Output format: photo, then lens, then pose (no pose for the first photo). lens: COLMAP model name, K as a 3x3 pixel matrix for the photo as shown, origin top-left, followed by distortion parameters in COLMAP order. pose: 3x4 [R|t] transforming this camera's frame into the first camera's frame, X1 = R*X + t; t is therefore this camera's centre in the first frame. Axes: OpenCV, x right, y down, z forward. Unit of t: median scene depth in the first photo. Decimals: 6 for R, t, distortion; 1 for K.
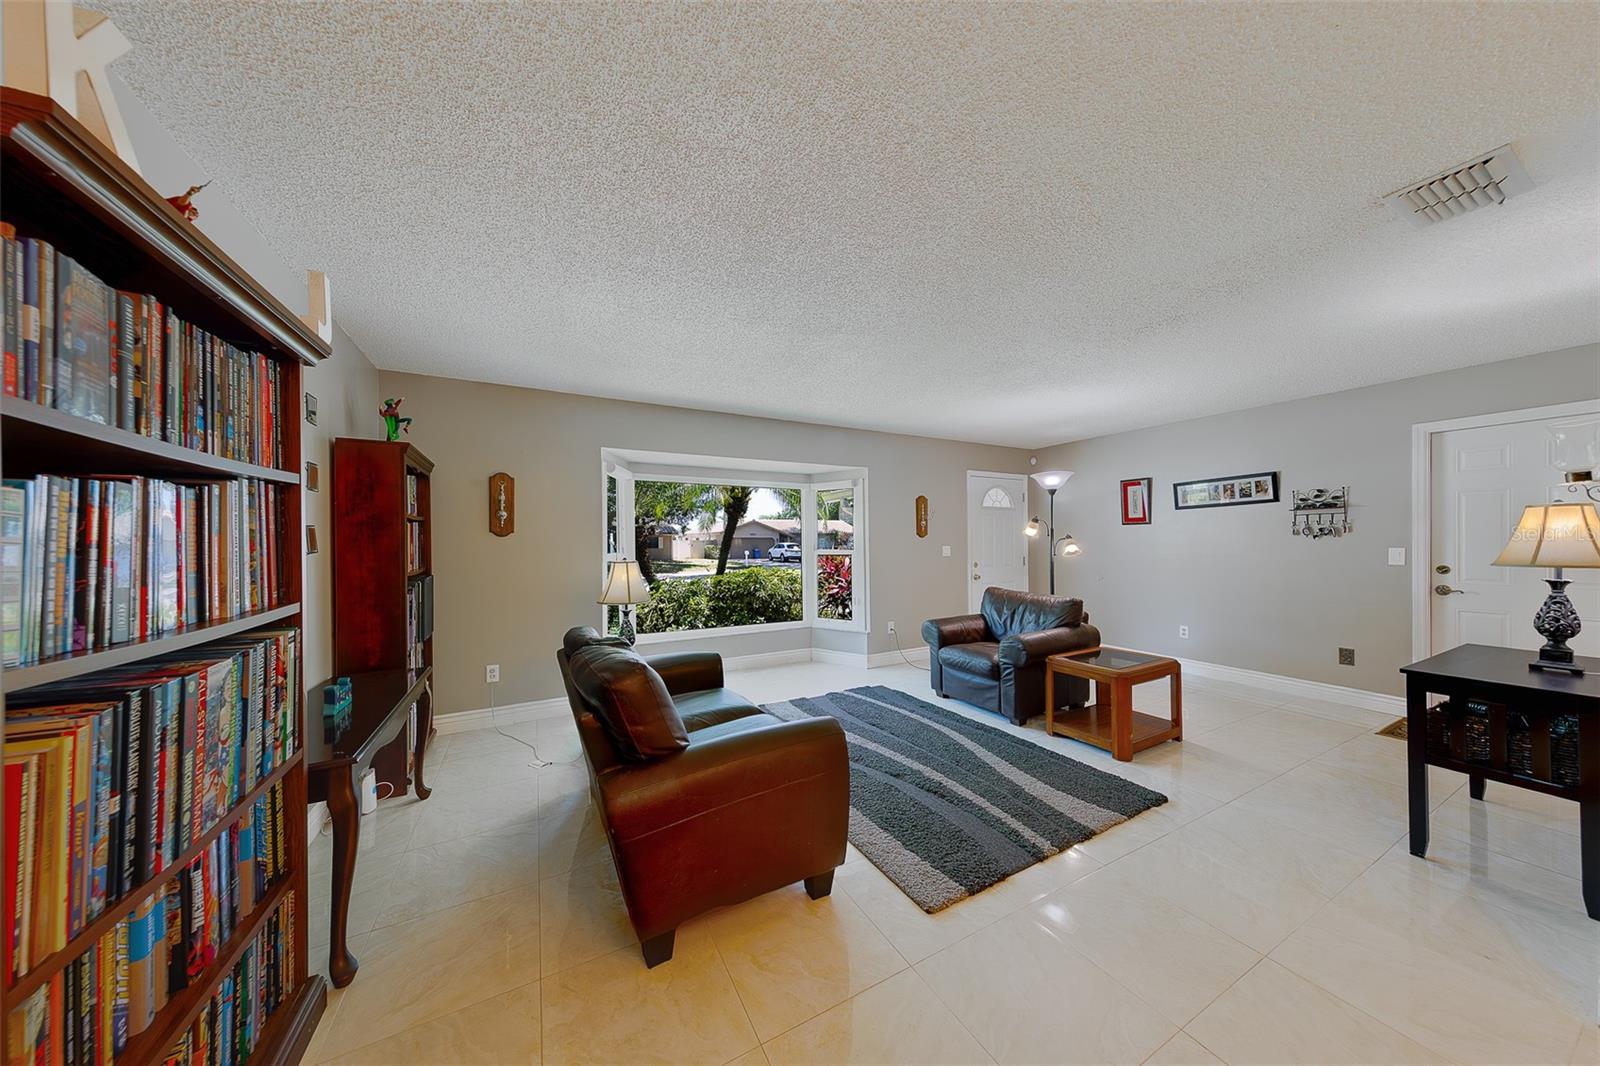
lens RADIAL K [[521.4, 0, 822.4], [0, 521.4, 534.8], [0, 0, 1]] dist [0.005870, -0.000411]
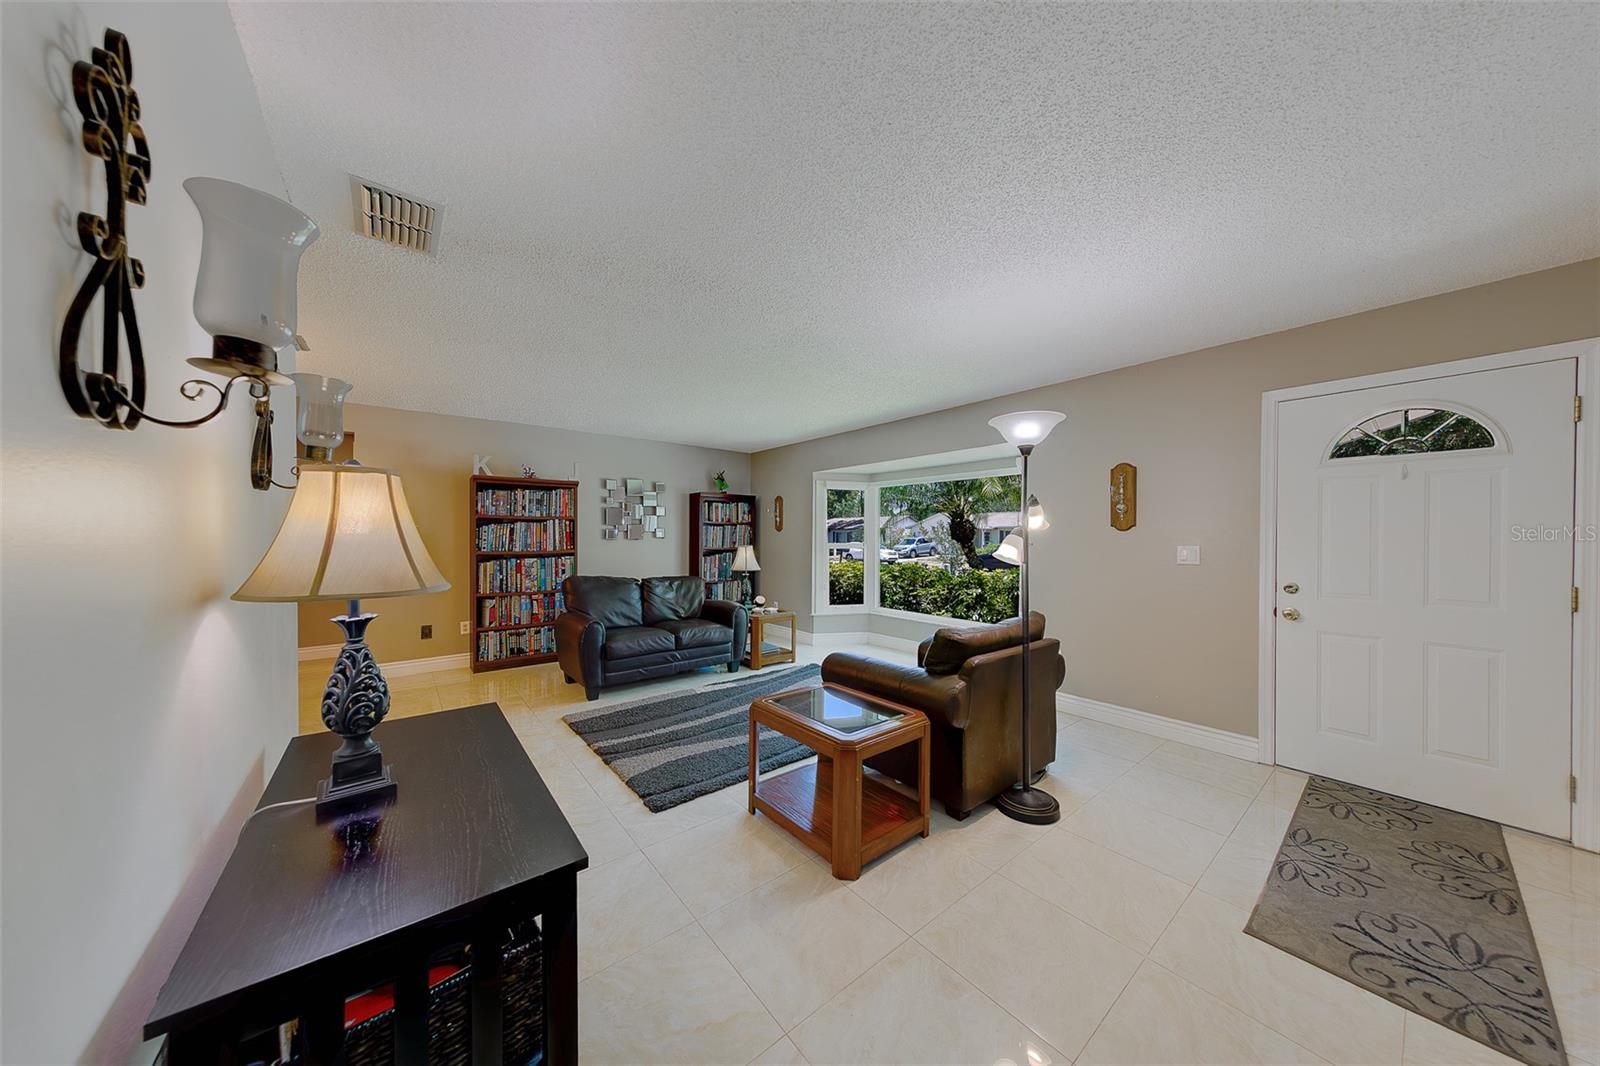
lens RADIAL K [[521.4, 0, 801.5], [0, 521.4, 535.2], [0, 0, 1]] dist [0.005870, -0.000411]
pose [[0.143364, 0.005853, -0.989653, 0.992268], [0.009994, 0.999923, 0.007361, 0.003476], [0.989620, -0.010946, 0.143294, 0.691132]]
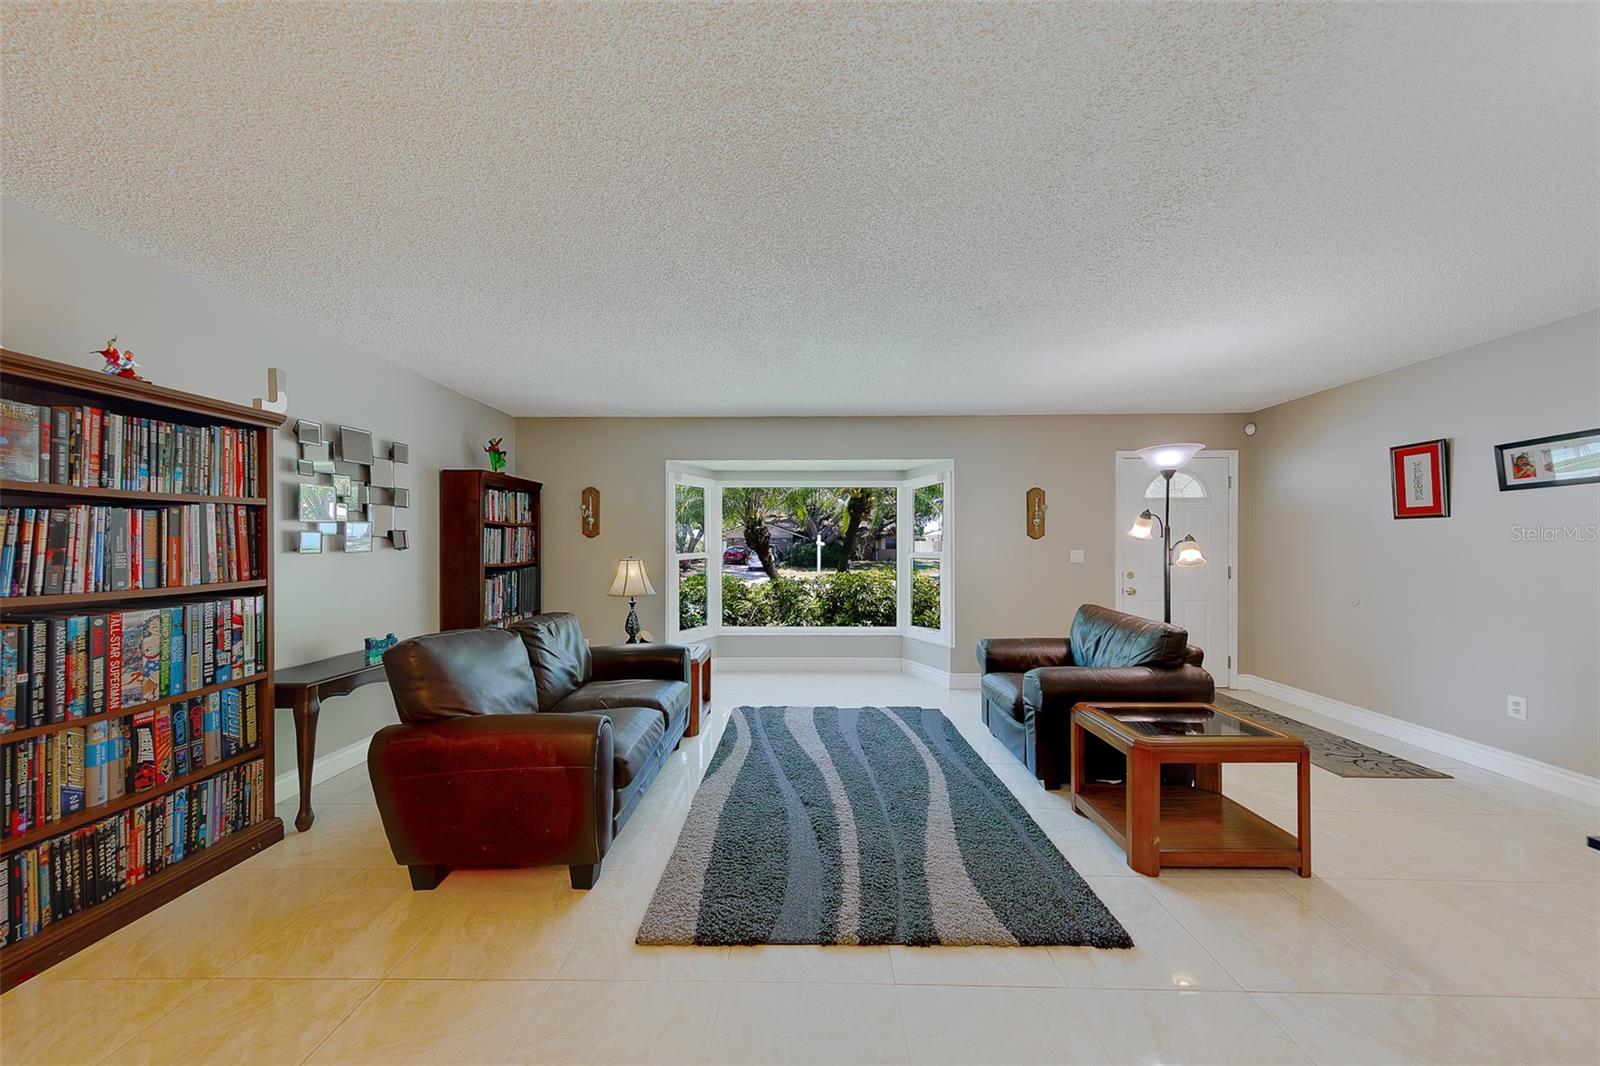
lens RADIAL K [[521.4, 0, 805.8], [0, 521.4, 540.6], [0, 0, 1]] dist [0.005870, -0.000411]
pose [[0.862311, 0.003004, -0.506371, 0.395512], [0.001777, 0.999958, 0.008959, -0.000202], [0.506377, -0.008625, 0.862269, 0.150323]]
